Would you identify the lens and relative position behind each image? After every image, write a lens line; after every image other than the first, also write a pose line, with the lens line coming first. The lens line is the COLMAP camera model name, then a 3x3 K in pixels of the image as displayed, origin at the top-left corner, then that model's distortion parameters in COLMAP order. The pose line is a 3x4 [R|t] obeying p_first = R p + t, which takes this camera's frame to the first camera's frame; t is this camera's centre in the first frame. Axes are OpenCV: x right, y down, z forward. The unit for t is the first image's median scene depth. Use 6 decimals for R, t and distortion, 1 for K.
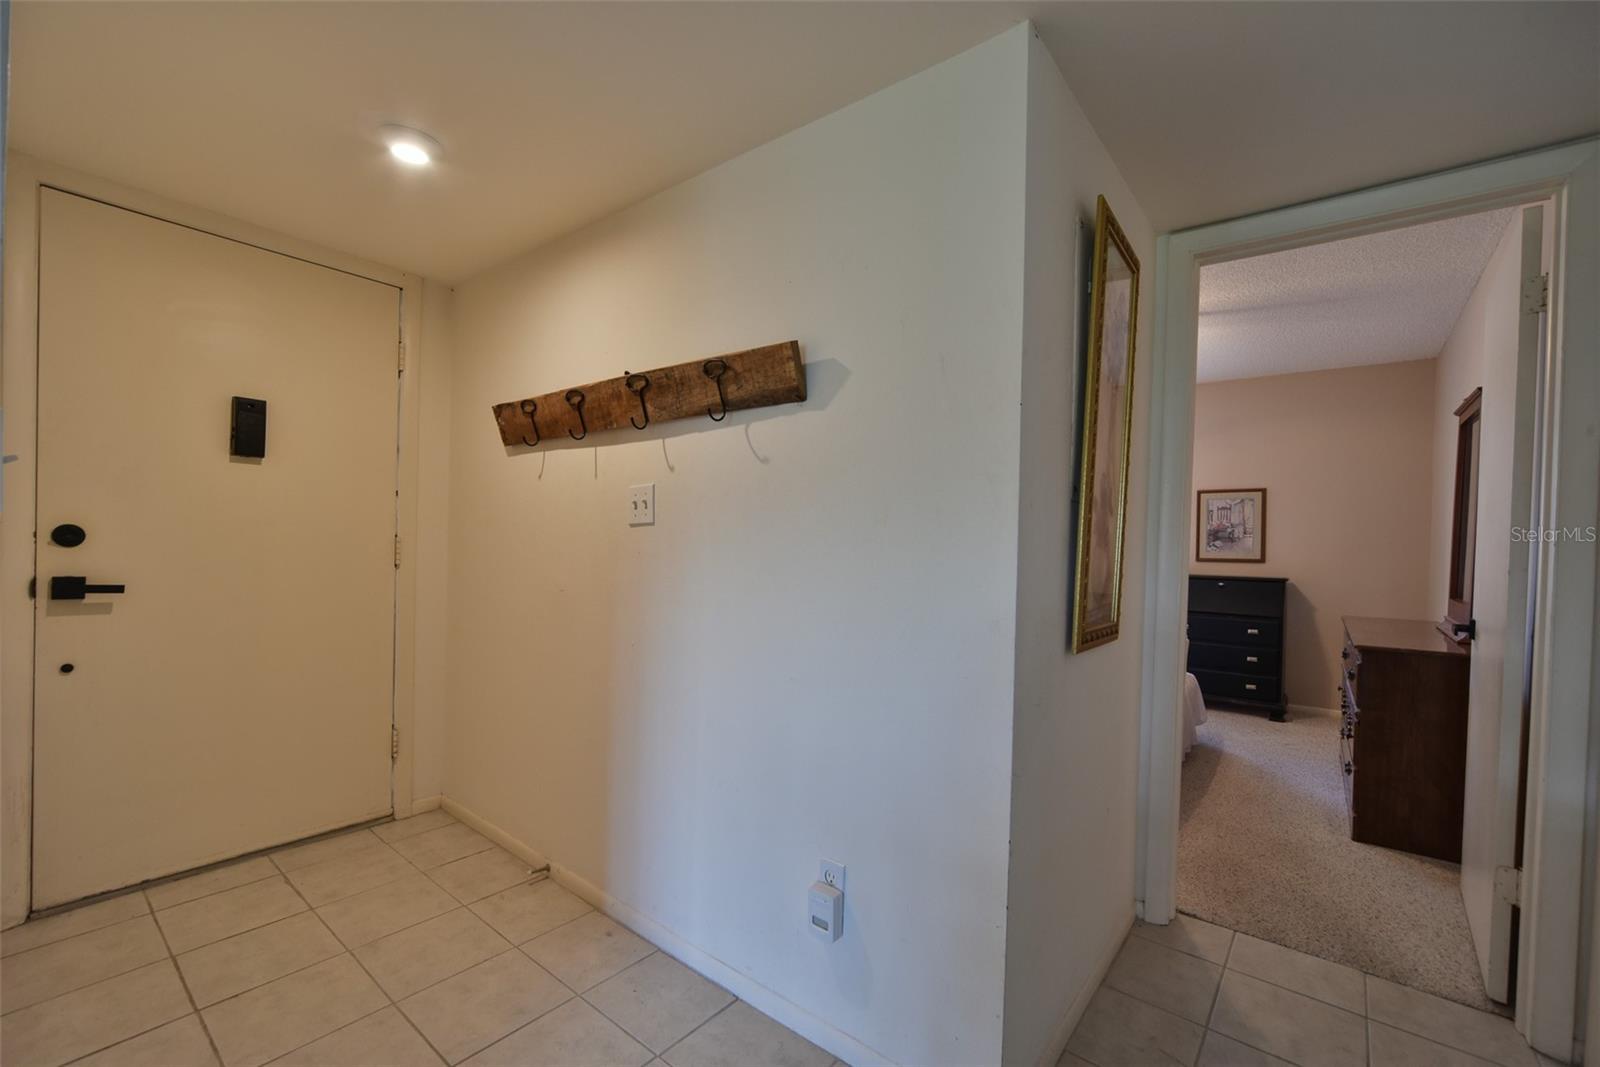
lens RADIAL K [[690.3, 0, 810.8], [0, 690.3, 547.0], [0, 0, 1]] dist [-0.006229, 0.003330]
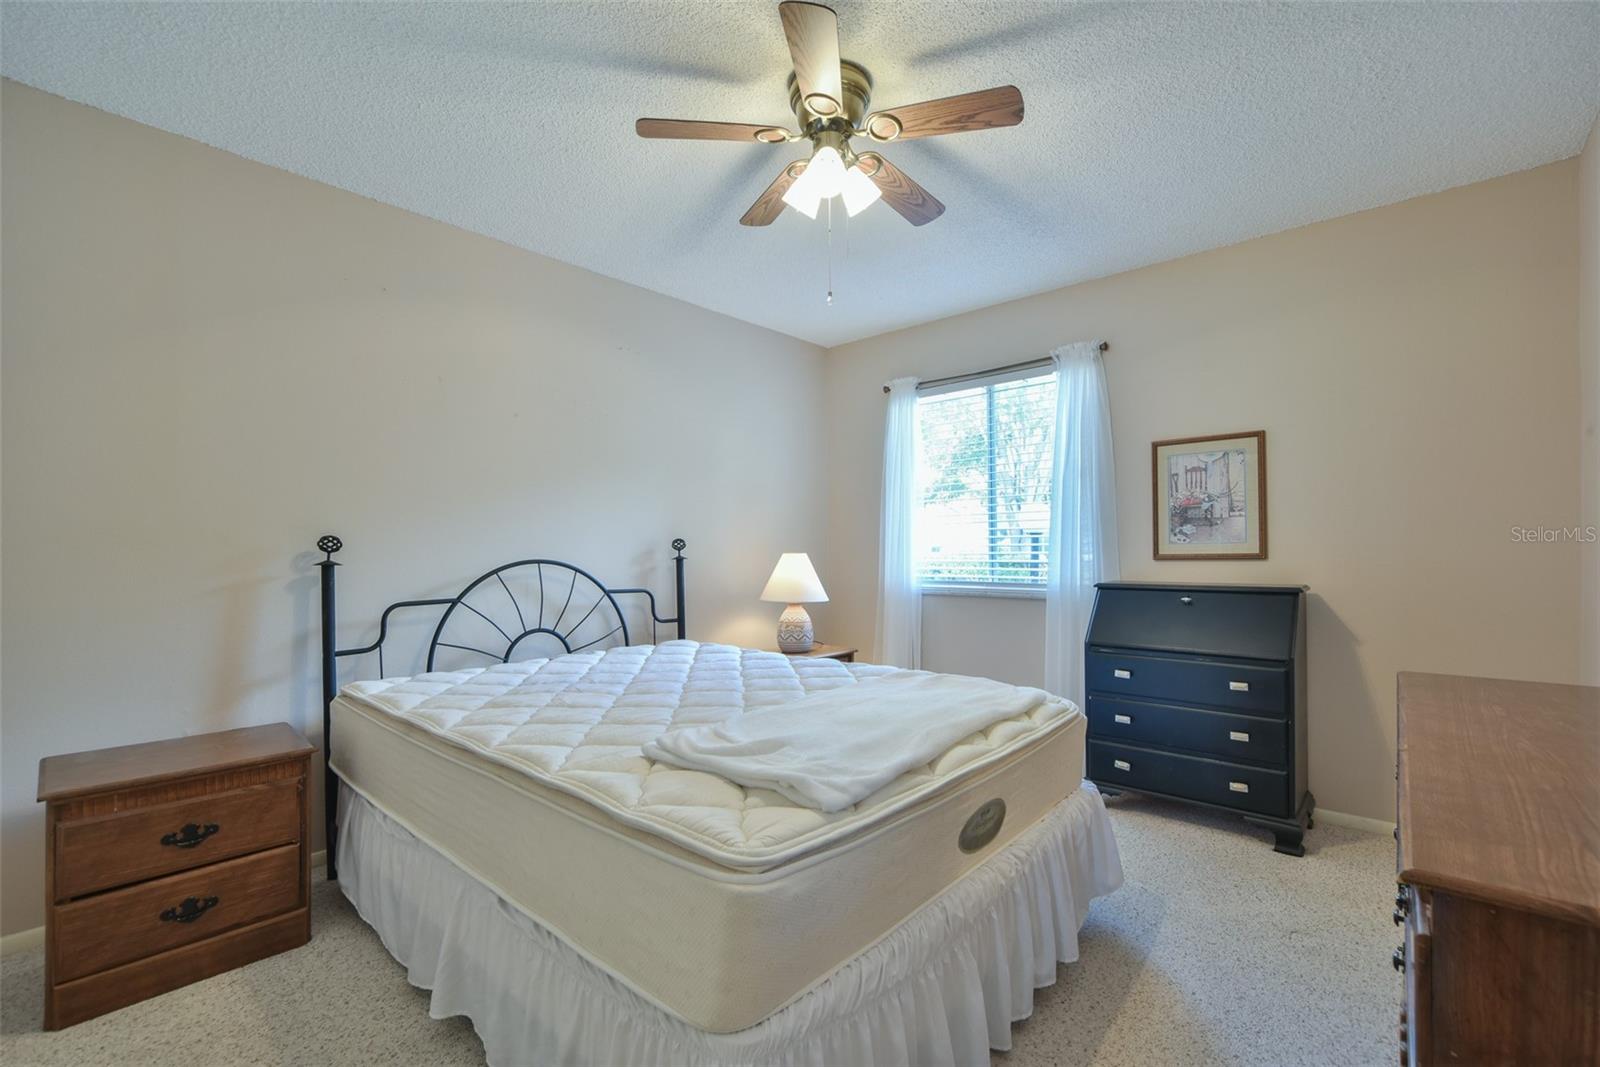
lens RADIAL K [[720.2, 0, 802.1], [0, 720.2, 544.7], [0, 0, 1]] dist [-0.001413, 0.000434]
pose [[0.996662, -0.031156, -0.075462, 0.314702], [0.030181, 0.999446, -0.014023, 0.007034], [0.075857, 0.011699, 0.997050, 0.368246]]
